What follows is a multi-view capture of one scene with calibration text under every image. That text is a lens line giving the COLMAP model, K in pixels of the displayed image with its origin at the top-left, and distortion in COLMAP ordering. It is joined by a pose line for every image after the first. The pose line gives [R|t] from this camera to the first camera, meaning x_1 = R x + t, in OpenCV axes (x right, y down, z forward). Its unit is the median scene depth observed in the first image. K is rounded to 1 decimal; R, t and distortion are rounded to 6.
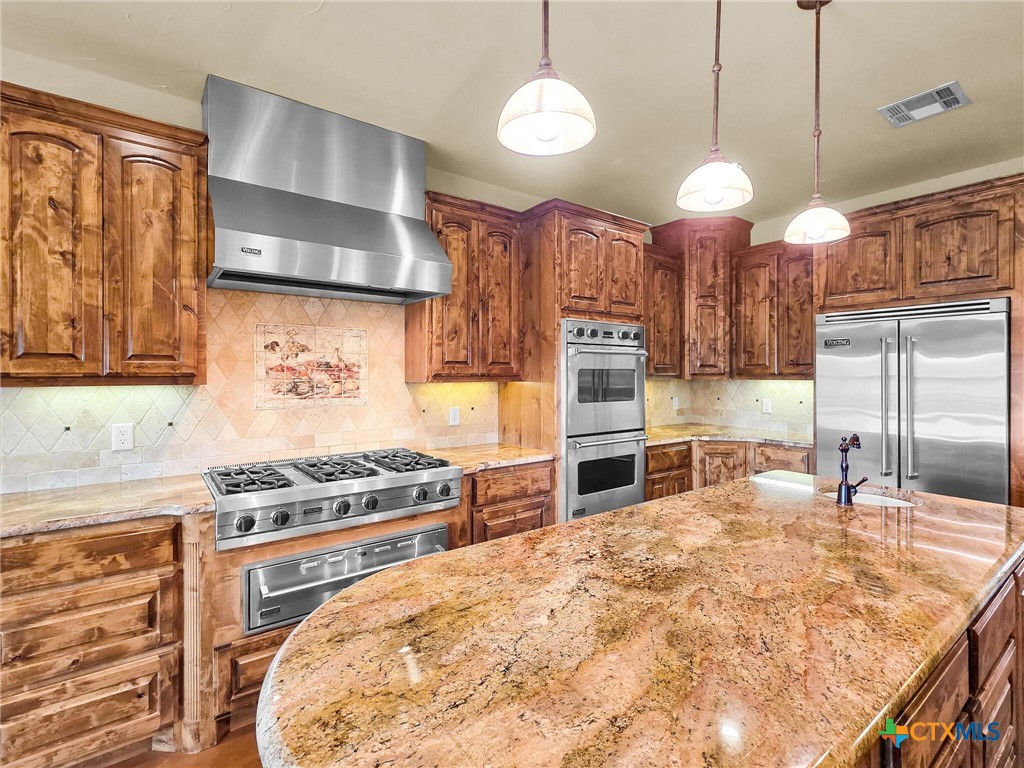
lens RADIAL K [[485.3, 0, 512.8], [0, 485.3, 377.3], [0, 0, 1]] dist [-0.000254, -0.000200]
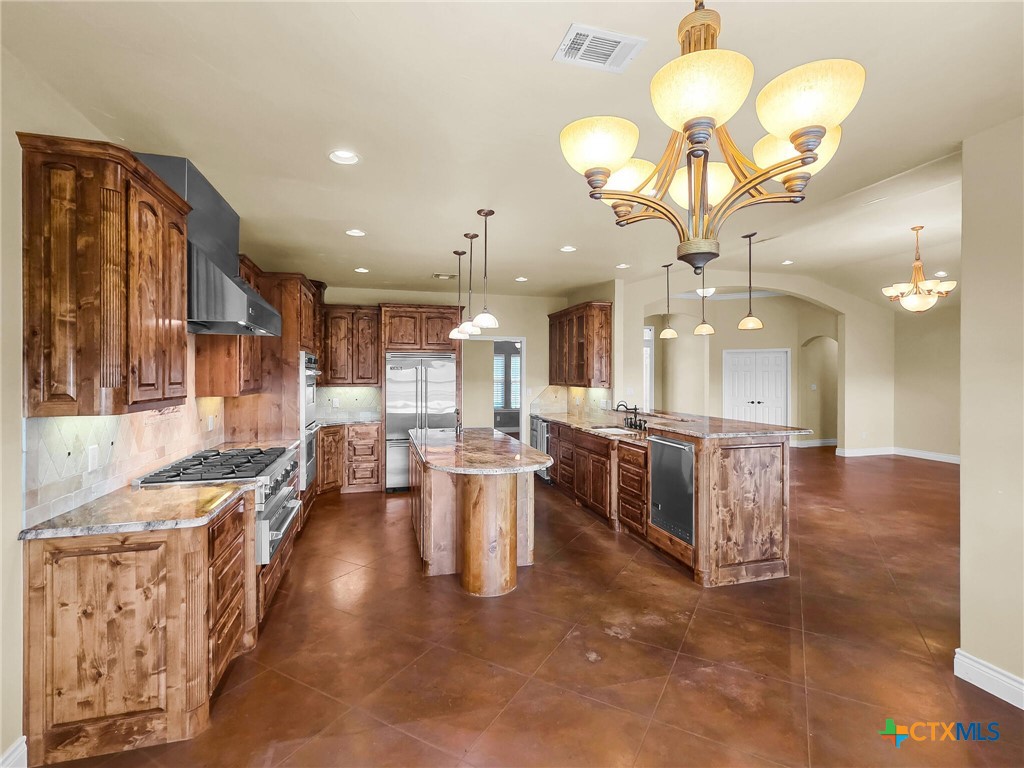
lens RADIAL K [[485.3, 0, 512.9], [0, 485.3, 378.2], [0, 0, 1]] dist [-0.000254, -0.000200]
pose [[0.362640, -0.006464, 0.931907, -0.983147], [0.005605, 0.999973, 0.004755, -0.035413], [-0.931912, 0.003499, 0.362667, -0.164574]]
